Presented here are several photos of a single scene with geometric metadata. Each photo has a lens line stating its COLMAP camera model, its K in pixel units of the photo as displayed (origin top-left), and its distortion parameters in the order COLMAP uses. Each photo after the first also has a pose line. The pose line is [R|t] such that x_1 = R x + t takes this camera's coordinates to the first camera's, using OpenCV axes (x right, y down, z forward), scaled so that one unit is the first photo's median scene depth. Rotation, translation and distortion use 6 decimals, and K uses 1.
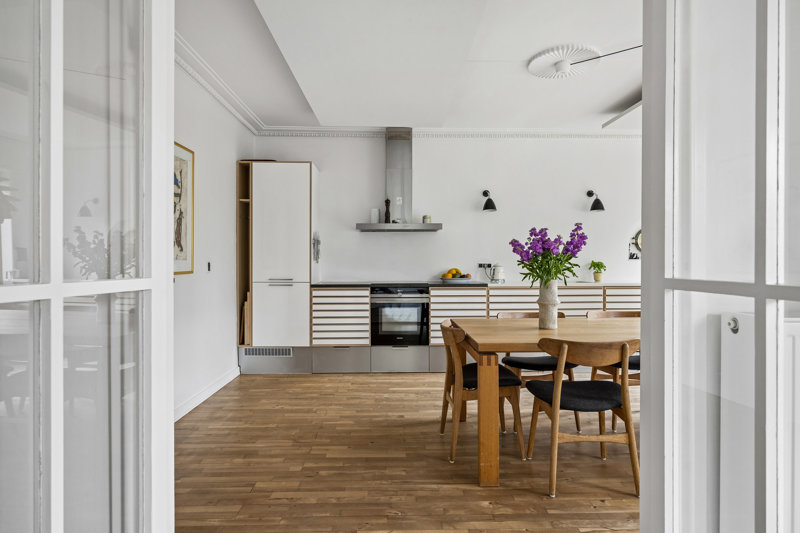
lens RADIAL K [[467.8, 0, 401.5], [0, 467.8, 261.1], [0, 0, 1]] dist [0.005905, -0.000046]
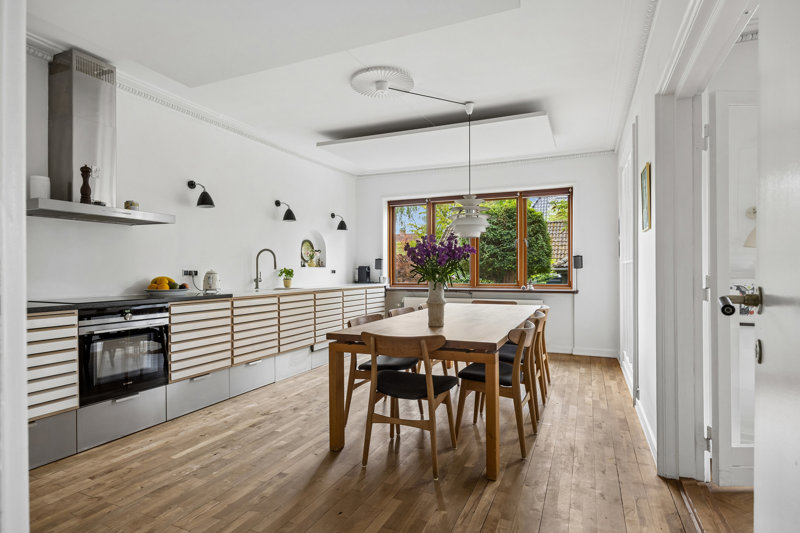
lens RADIAL K [[429.7, 0, 402.2], [0, 429.7, 272.5], [0, 0, 1]] dist [0.004985, 0.000776]
pose [[0.409247, -0.001985, 0.912421, -0.397687], [0.000682, 0.999998, 0.001870, 0.008366], [-0.912423, -0.000143, 0.409248, 0.401929]]
